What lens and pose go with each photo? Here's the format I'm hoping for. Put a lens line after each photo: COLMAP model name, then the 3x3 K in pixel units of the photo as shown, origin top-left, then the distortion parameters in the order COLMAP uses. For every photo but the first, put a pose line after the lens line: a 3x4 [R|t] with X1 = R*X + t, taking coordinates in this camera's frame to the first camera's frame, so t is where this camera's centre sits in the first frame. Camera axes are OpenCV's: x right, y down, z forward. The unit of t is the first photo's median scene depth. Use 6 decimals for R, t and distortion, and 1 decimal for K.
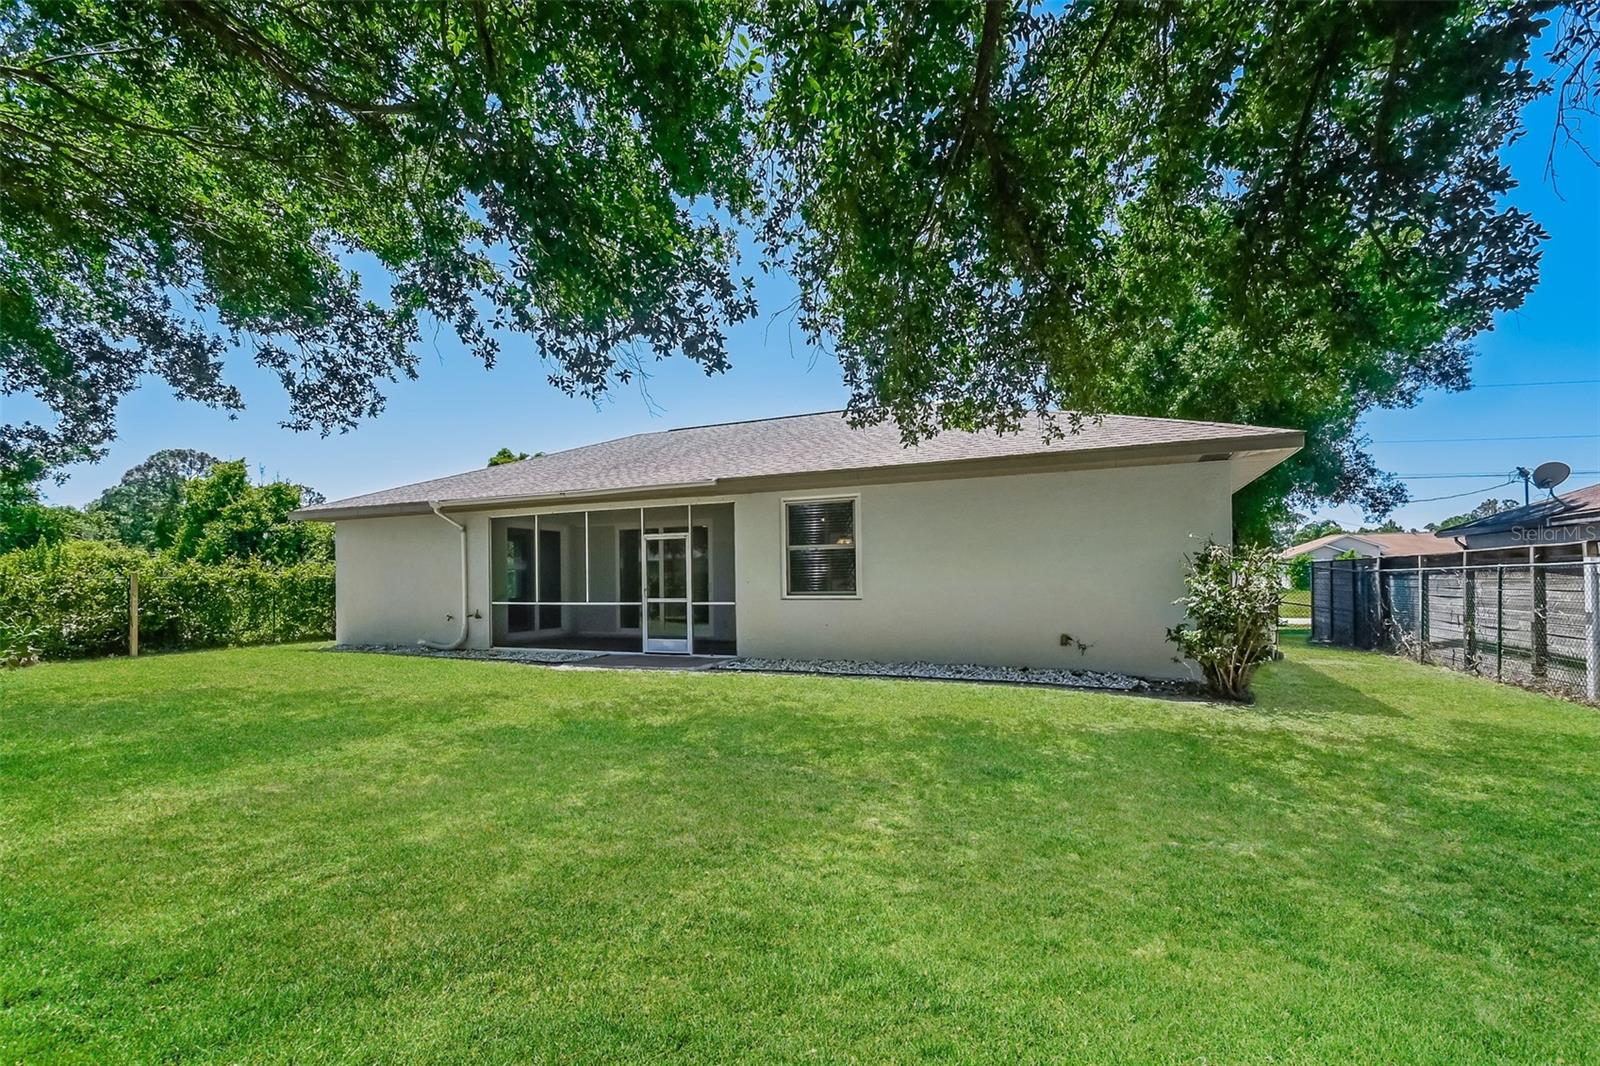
lens RADIAL K [[698.6, 0, 800.3], [0, 698.6, 560.8], [0, 0, 1]] dist [0.015807, -0.000232]
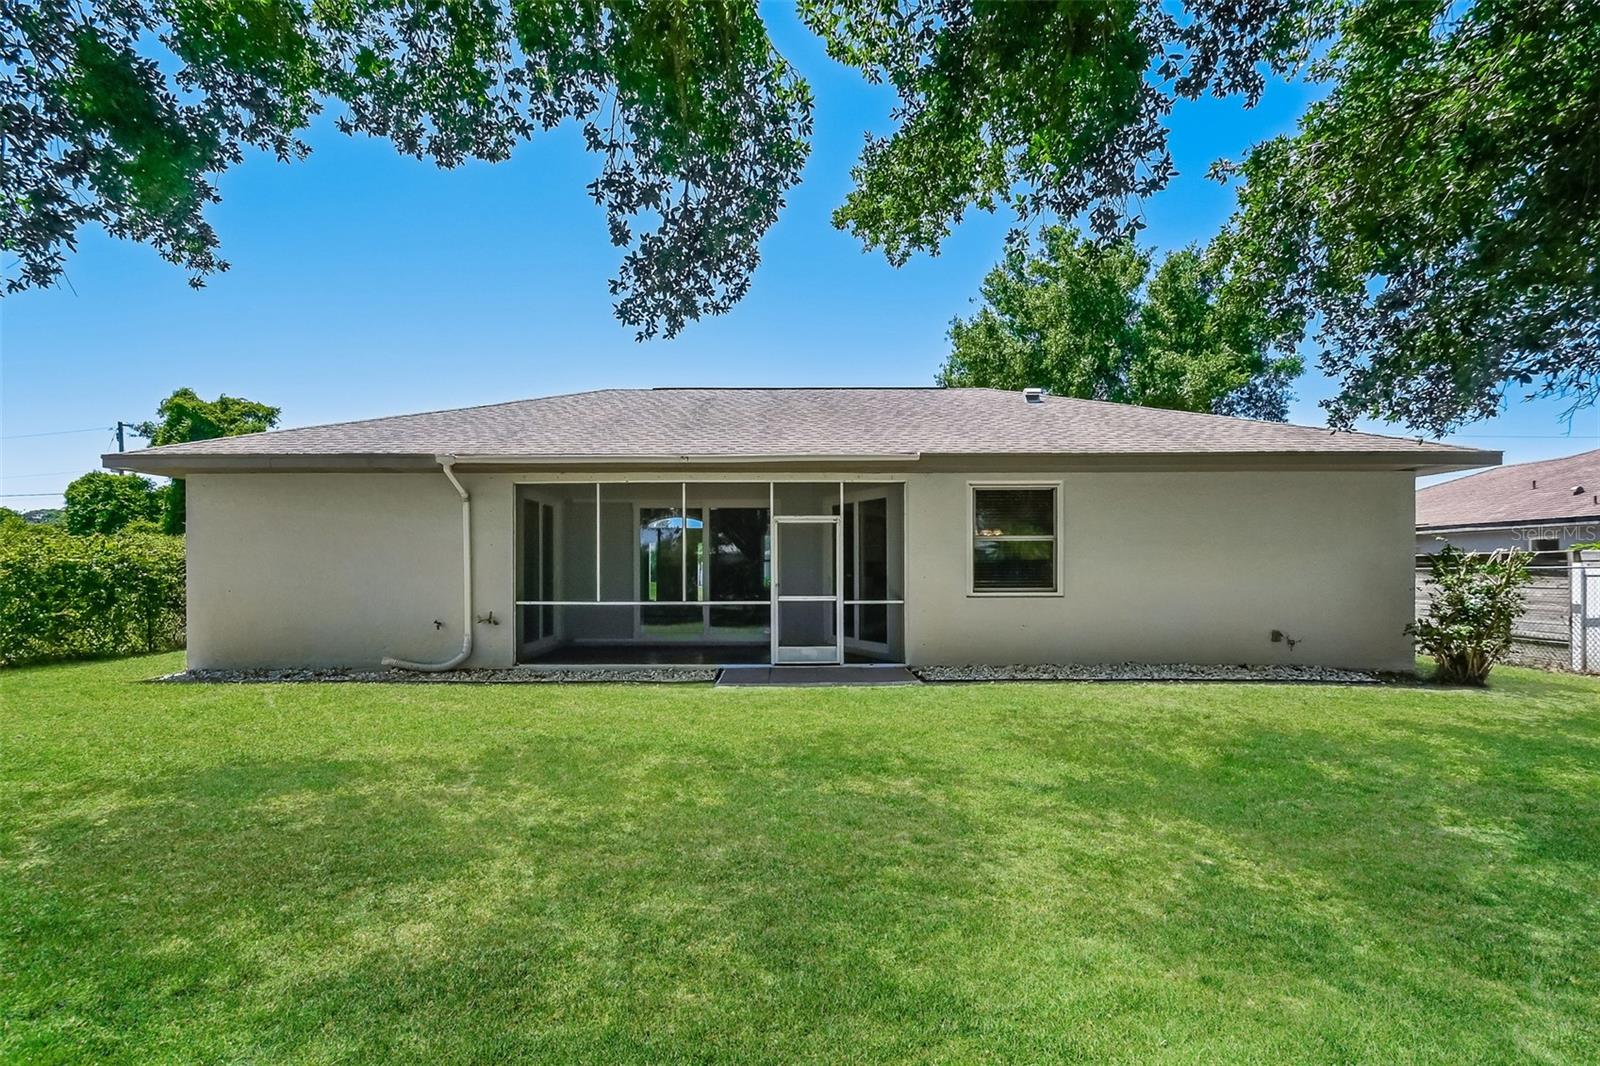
lens RADIAL K [[698.6, 0, 800.3], [0, 698.6, 560.8], [0, 0, 1]] dist [0.015807, -0.000232]
pose [[0.919138, 0.014695, 0.393660, -0.512181], [-0.020100, 0.999752, 0.009611, 0.005165], [-0.393421, -0.016746, 0.919206, 0.256157]]
